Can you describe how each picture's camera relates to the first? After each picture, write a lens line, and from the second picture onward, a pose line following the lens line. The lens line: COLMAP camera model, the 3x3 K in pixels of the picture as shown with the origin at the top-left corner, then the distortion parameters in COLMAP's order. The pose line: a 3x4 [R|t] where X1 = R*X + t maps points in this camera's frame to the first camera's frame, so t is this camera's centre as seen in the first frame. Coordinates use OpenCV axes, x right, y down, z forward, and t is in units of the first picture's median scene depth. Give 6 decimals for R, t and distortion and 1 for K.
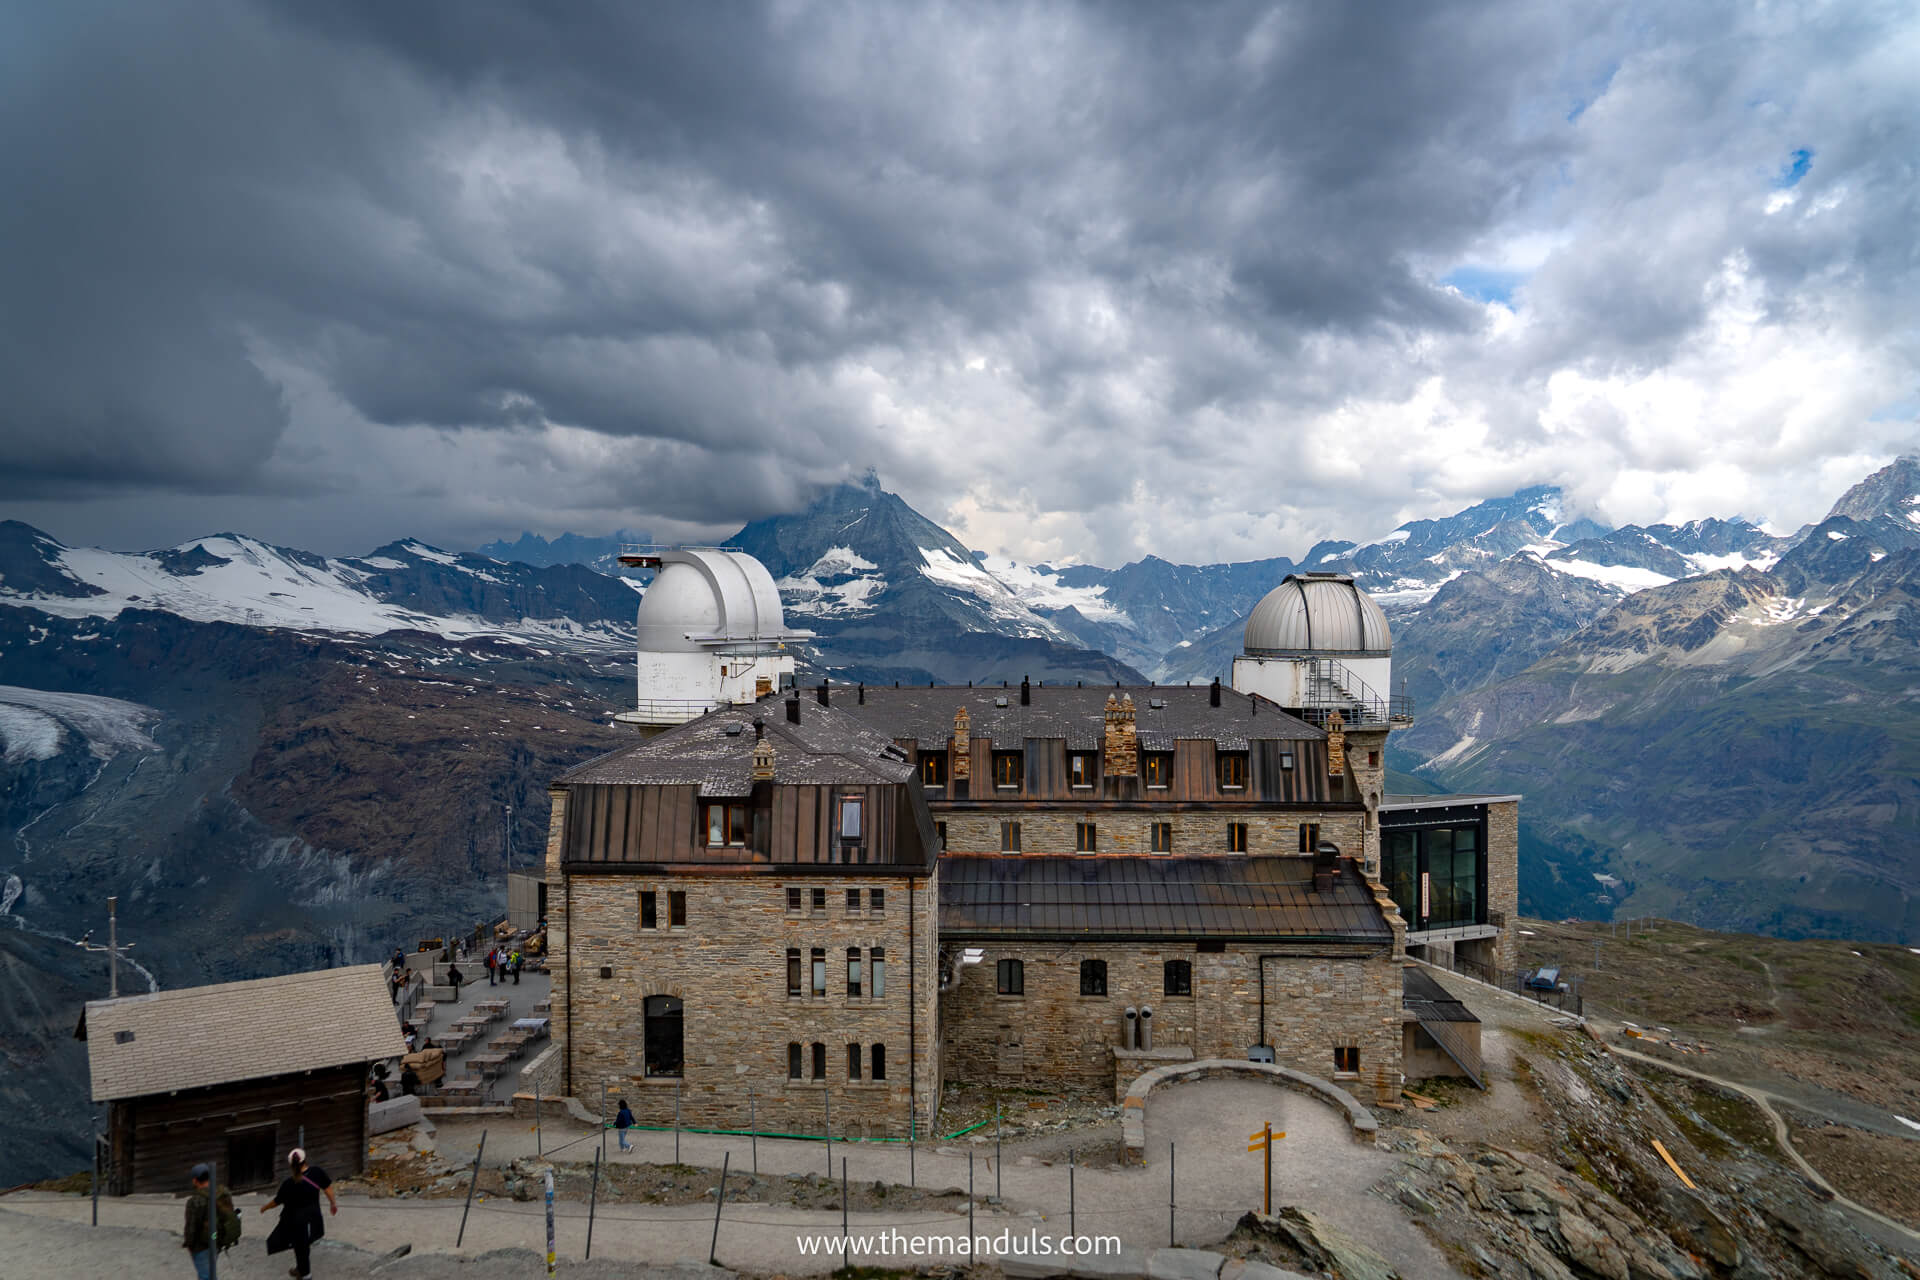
lens RADIAL K [[1452.5, 0, 960.0], [0, 1452.5, 640.0], [0, 0, 1]] dist [0.033567, 0.001958]
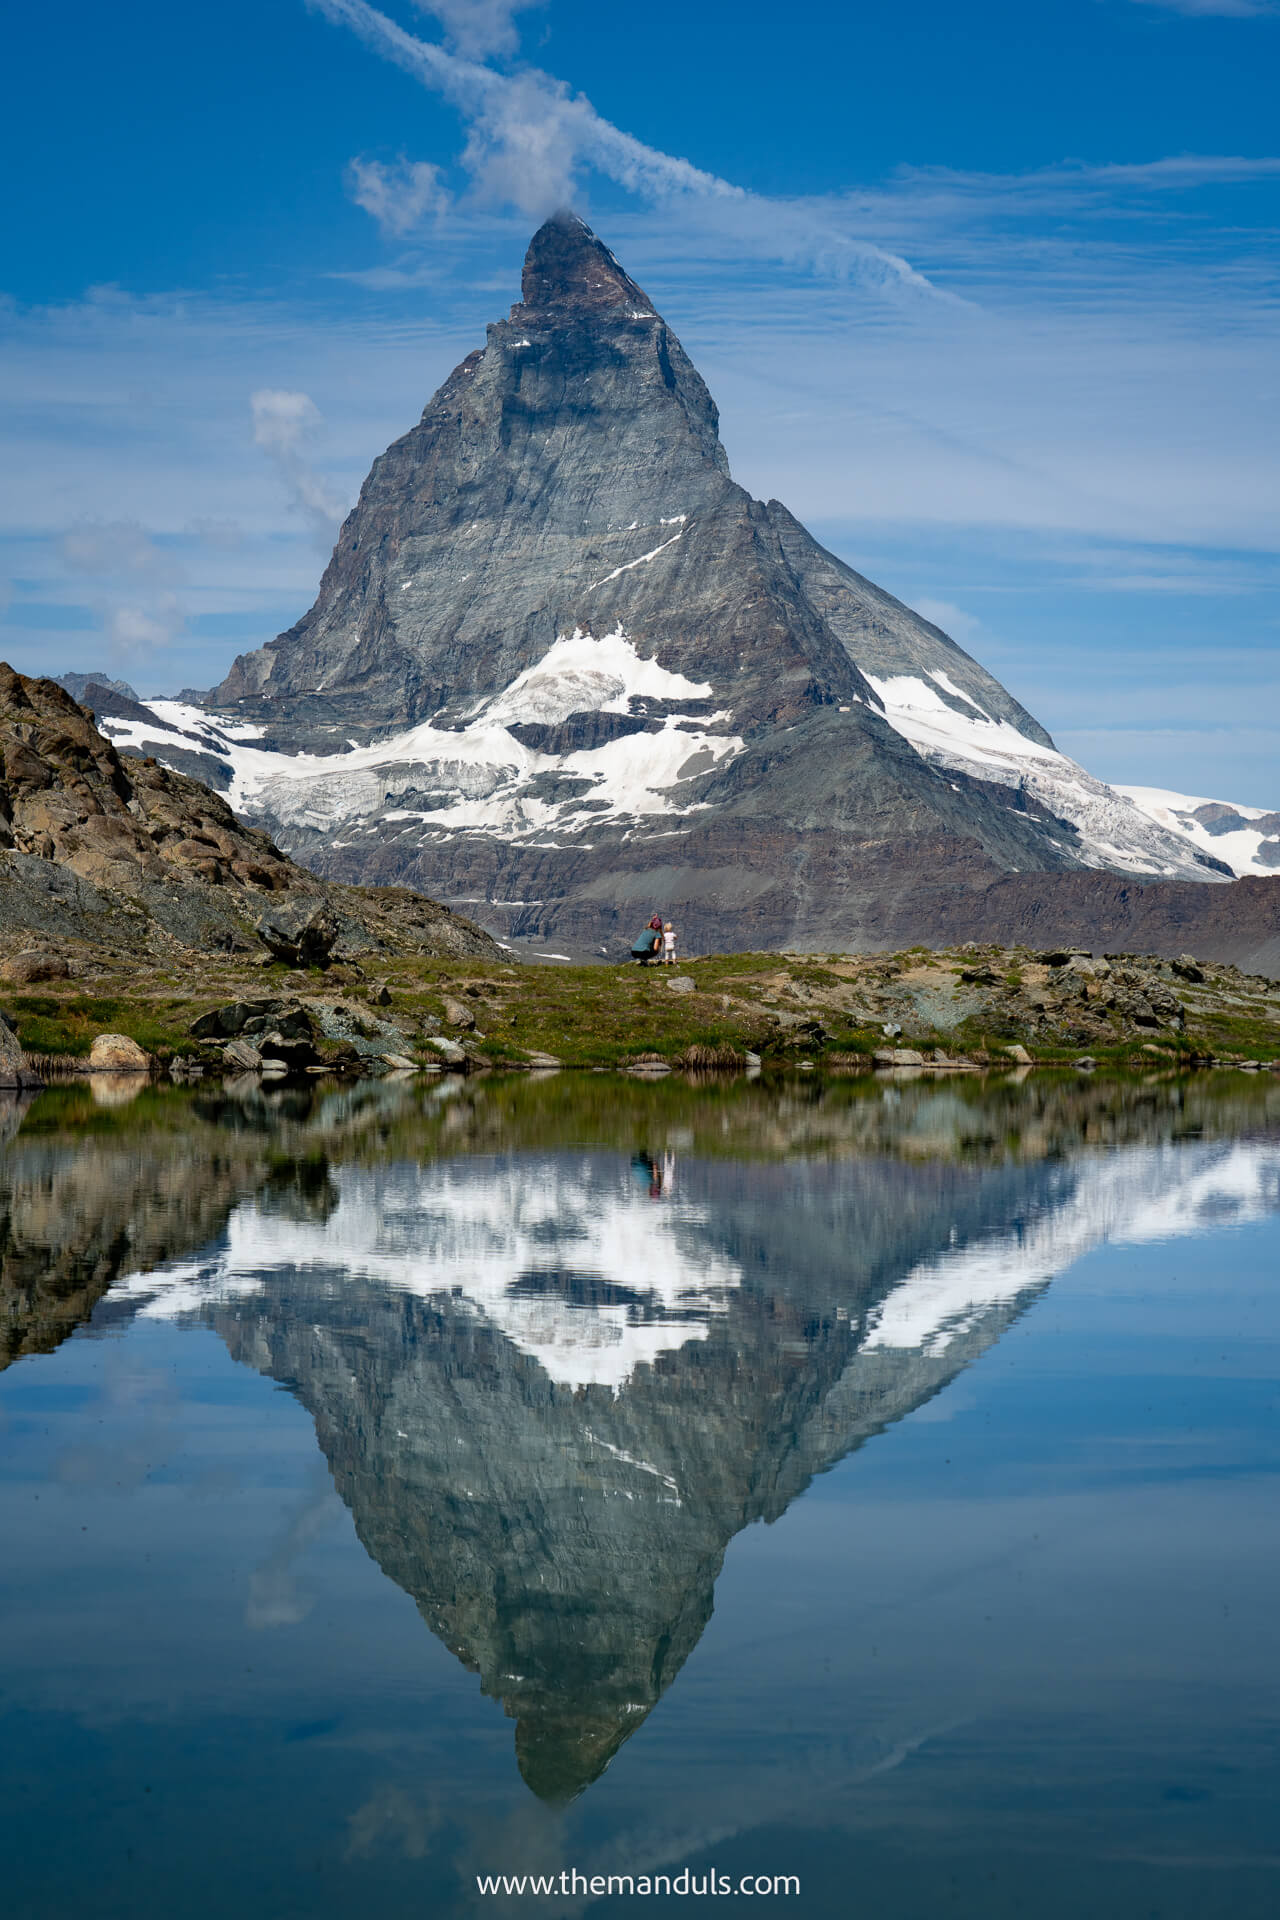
lens RADIAL K [[3687.8, 0, 673.6], [0, 3687.8, 965.2], [0, 0, 1]] dist [0.084480, 0.001081]
pose [[0.996975, 0.005533, -0.077530, -0.004161], [-0.008525, 0.999229, -0.038315, 0.037257], [0.077258, 0.038860, 0.996253, 0.226636]]
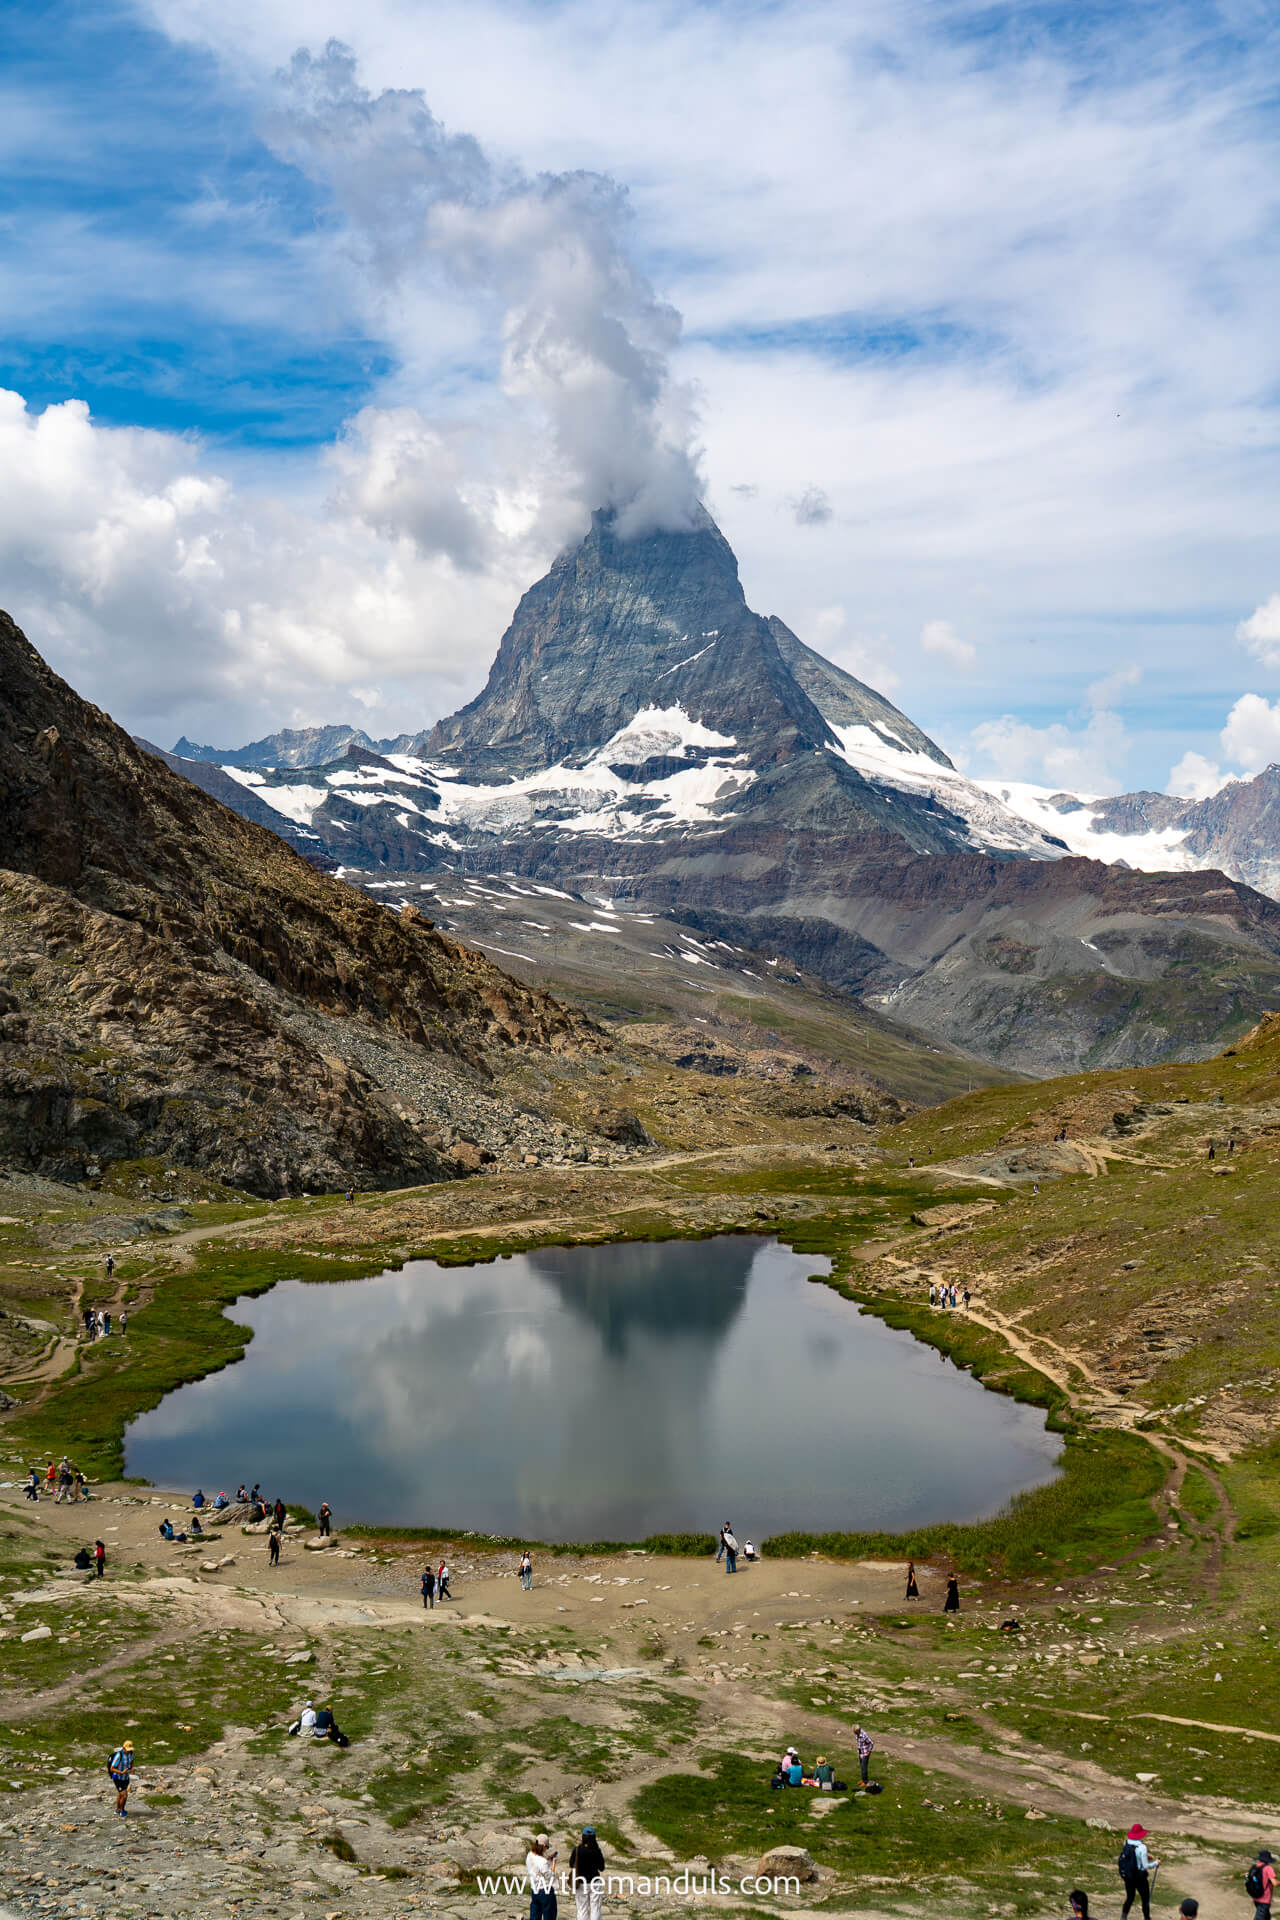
lens RADIAL K [[2430.8, 0, 640.0], [0, 2430.8, 960.0], [0, 0, 1]] dist [0.098848, 0.010481]
pose [[0.994059, -0.009063, -0.108469, -0.000373], [0.007832, 0.999900, -0.011777, 0.032992], [0.108565, 0.010858, 0.994030, 0.178069]]
